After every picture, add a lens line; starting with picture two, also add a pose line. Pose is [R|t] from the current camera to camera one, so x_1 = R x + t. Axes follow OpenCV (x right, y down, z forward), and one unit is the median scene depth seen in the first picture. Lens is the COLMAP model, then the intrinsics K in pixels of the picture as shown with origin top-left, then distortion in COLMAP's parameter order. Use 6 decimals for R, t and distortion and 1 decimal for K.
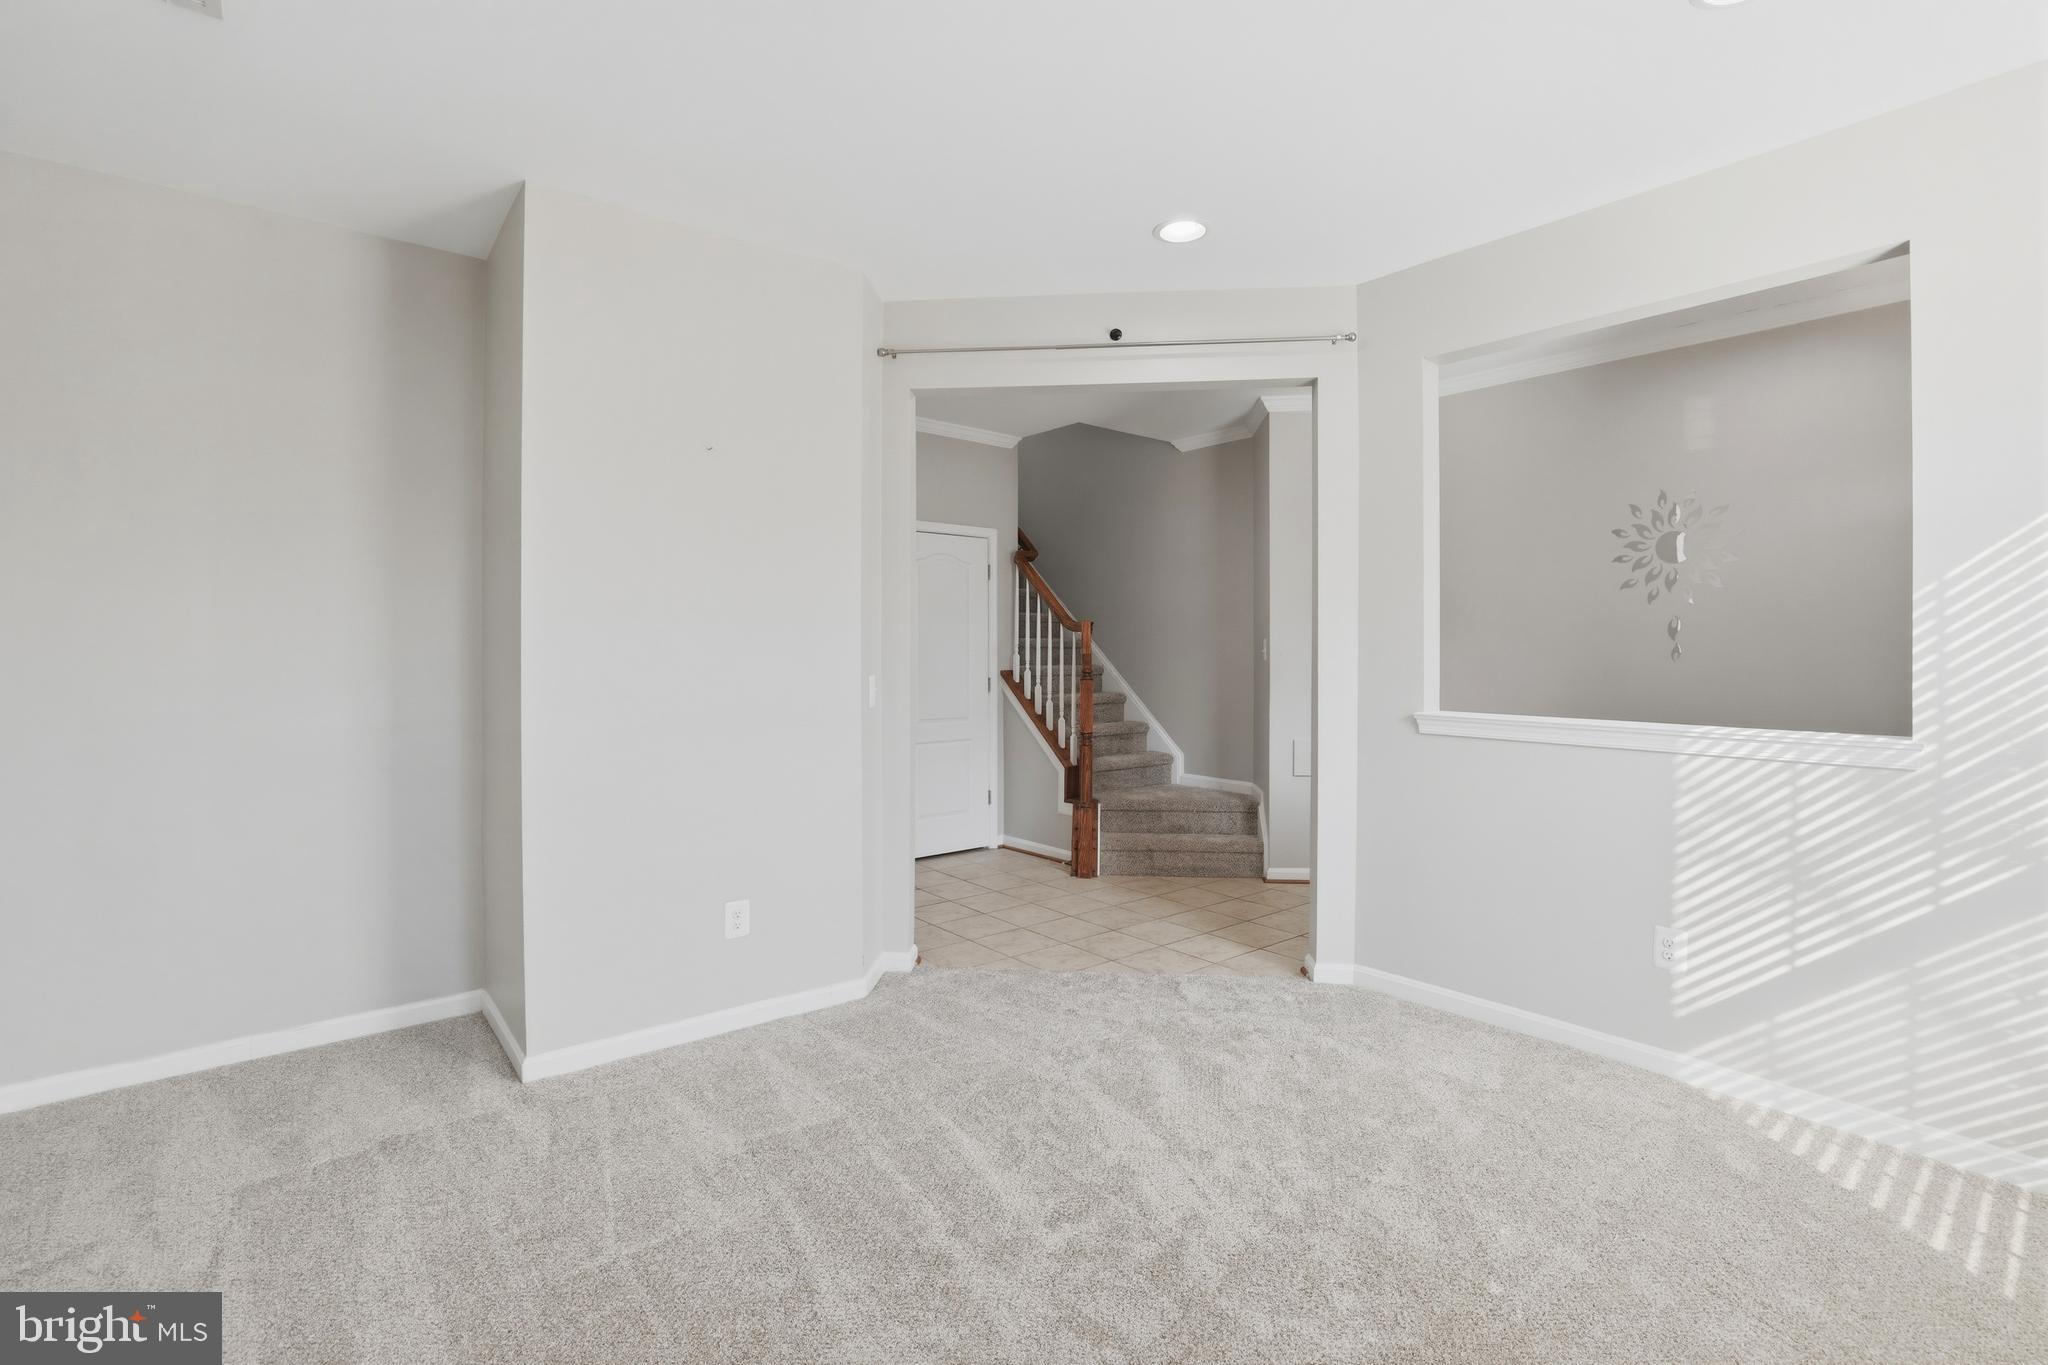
lens RADIAL K [[934.8, 0, 1028.1], [0, 934.8, 664.3], [0, 0, 1]] dist [-0.015315, 0.003106]
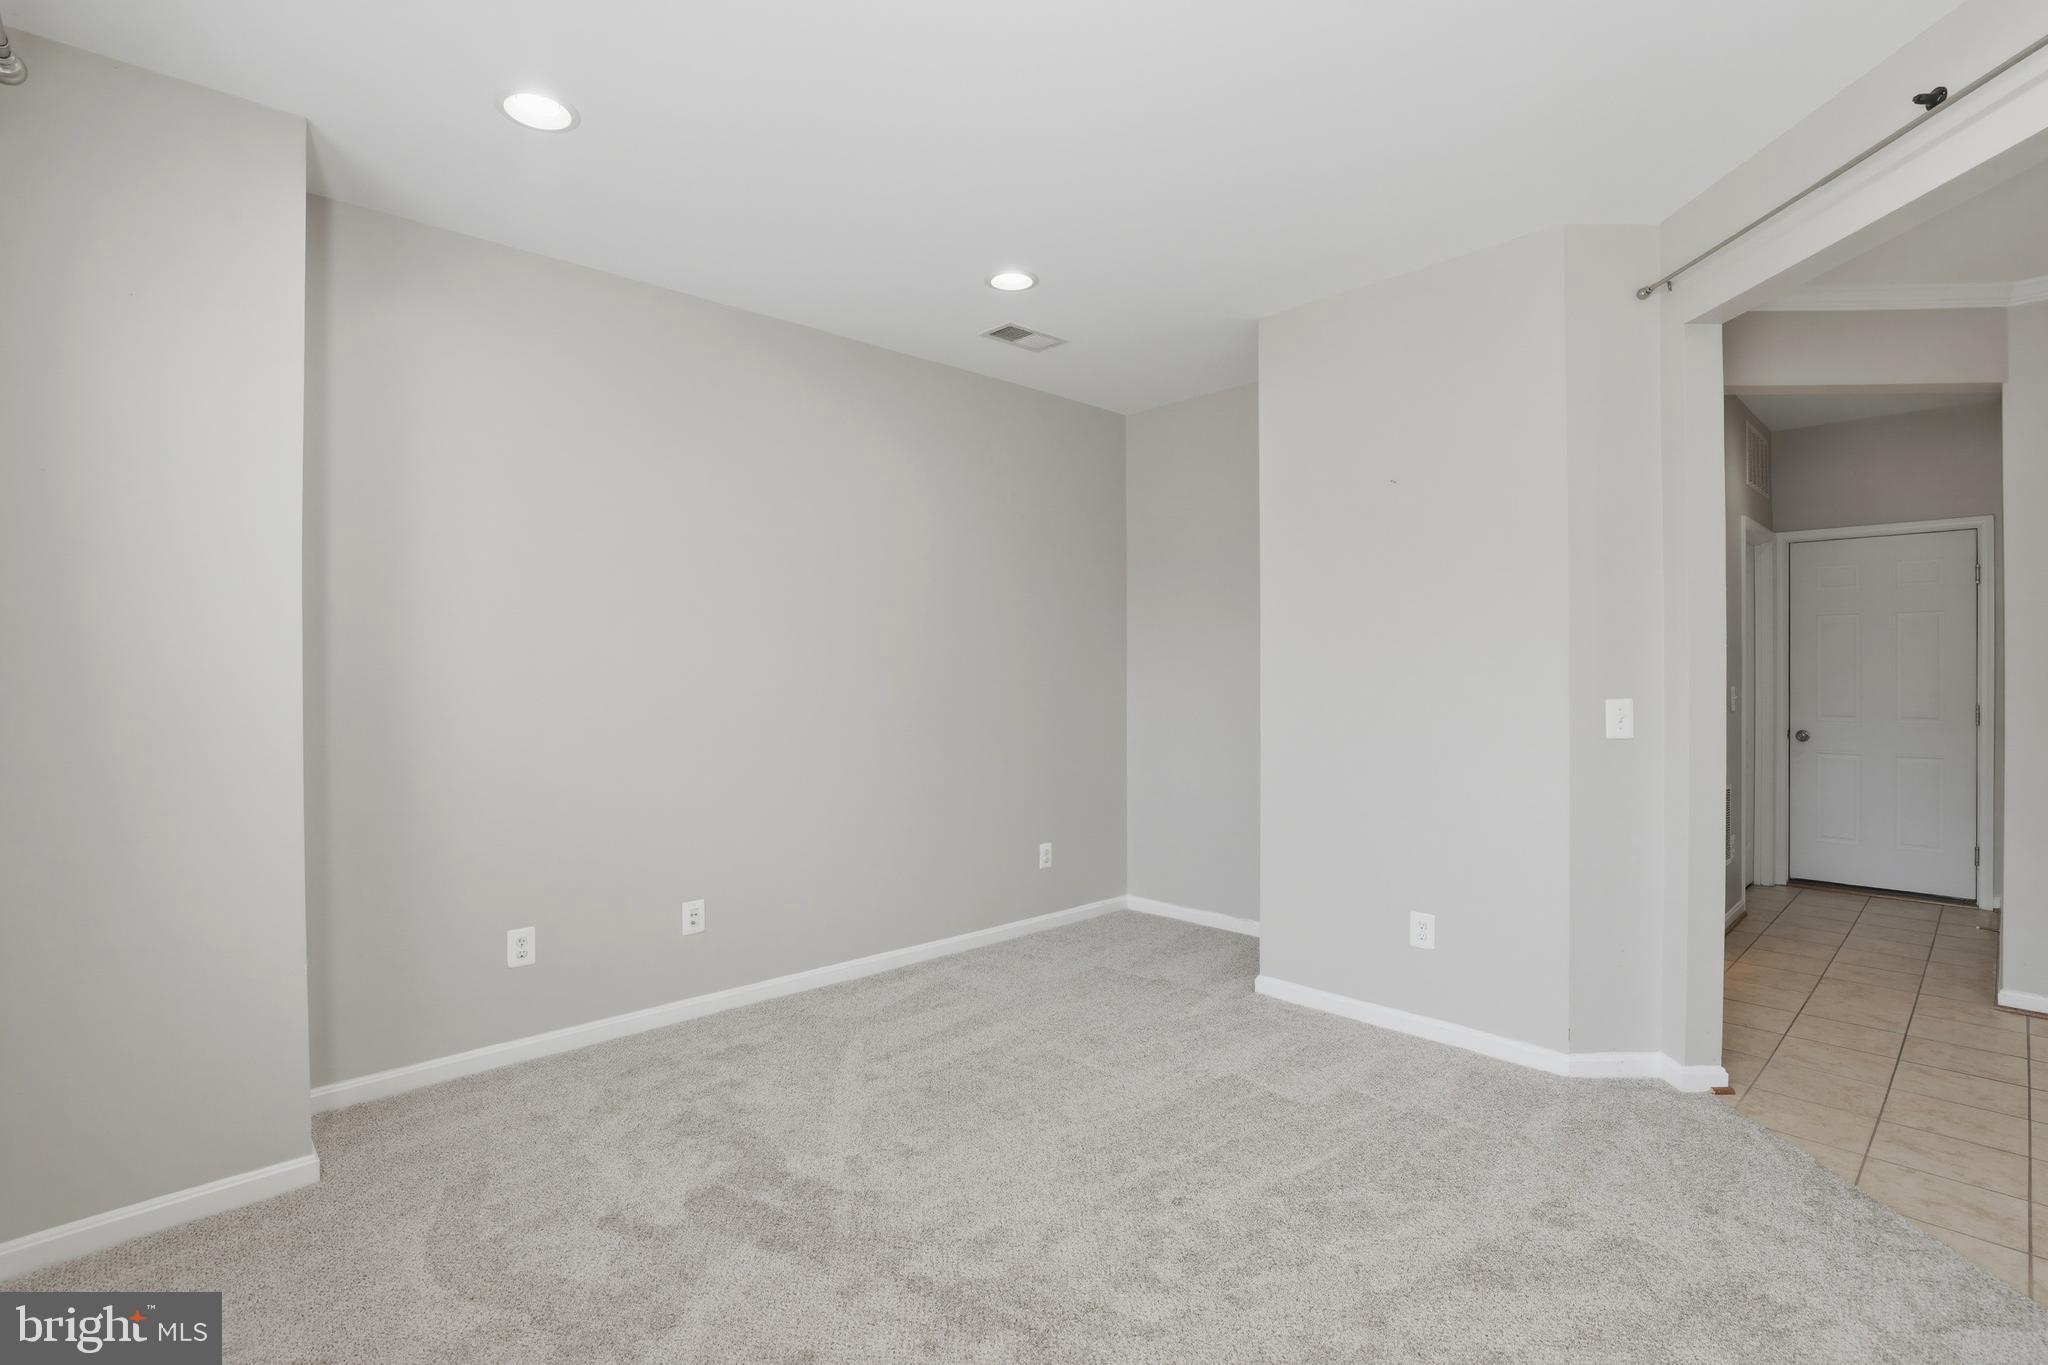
lens RADIAL K [[934.8, 0, 1036.7], [0, 934.8, 692.3], [0, 0, 1]] dist [-0.015315, 0.003106]
pose [[0.069919, 0.000273, -0.997553, 0.577812], [-0.010068, 0.999949, -0.000432, 0.012170], [0.997502, 0.010074, 0.069918, 0.421160]]
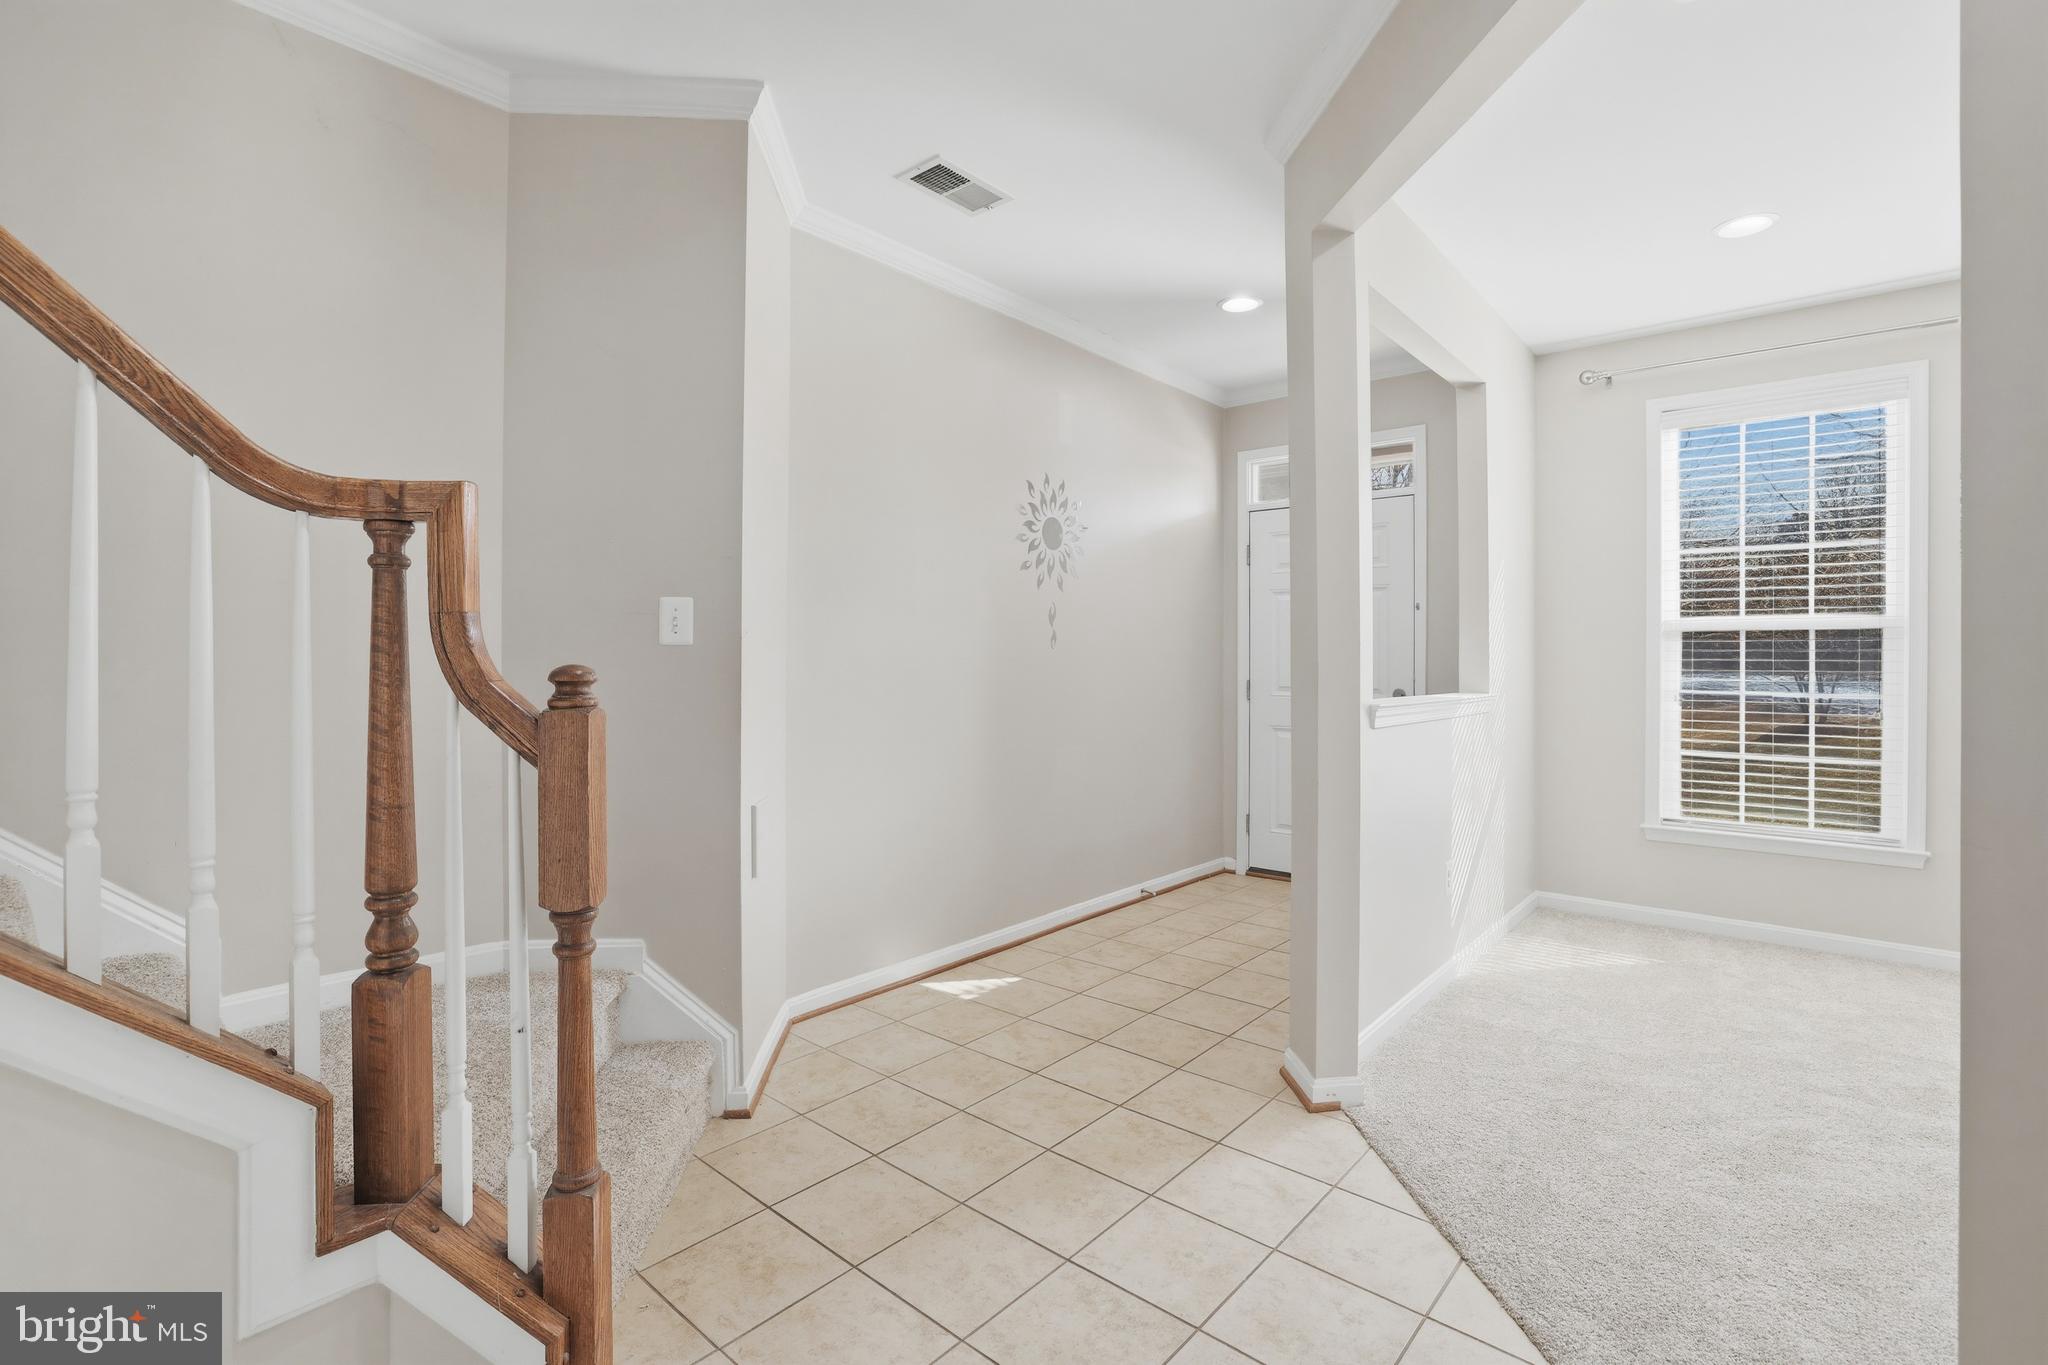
lens RADIAL K [[934.8, 0, 1021.1], [0, 934.8, 657.9], [0, 0, 1]] dist [-0.015315, 0.003106]
pose [[-0.155302, -0.002677, 0.987863, -0.298948], [0.014429, 0.999884, 0.004978, 0.002443], [-0.987762, 0.015027, -0.155245, 1.213932]]
